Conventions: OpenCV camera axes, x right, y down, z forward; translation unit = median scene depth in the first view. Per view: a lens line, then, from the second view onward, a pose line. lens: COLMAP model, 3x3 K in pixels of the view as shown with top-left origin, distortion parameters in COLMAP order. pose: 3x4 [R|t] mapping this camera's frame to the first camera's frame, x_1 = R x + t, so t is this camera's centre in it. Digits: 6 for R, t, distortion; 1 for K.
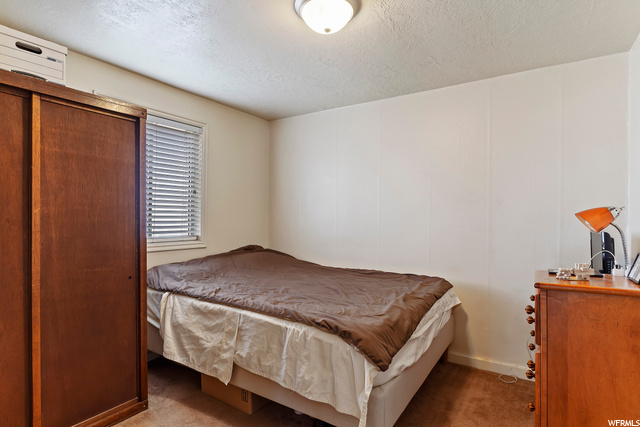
lens RADIAL K [[336.9, 0, 320.0], [0, 336.9, 213.5], [0, 0, 1]] dist [-0.003323, 0.002190]
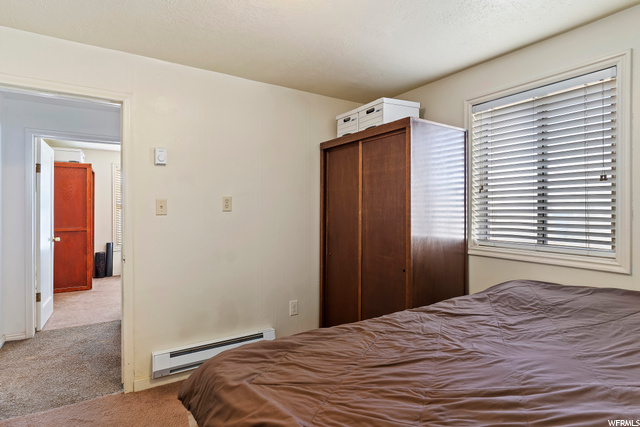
lens RADIAL K [[336.9, 0, 320.0], [0, 336.9, 213.5], [0, 0, 1]] dist [-0.003323, 0.002190]
pose [[-0.395139, 0.005602, -0.918604, 0.685731], [0.008588, 0.999960, 0.002403, -0.007116], [0.918581, -0.006940, -0.395172, 1.360264]]
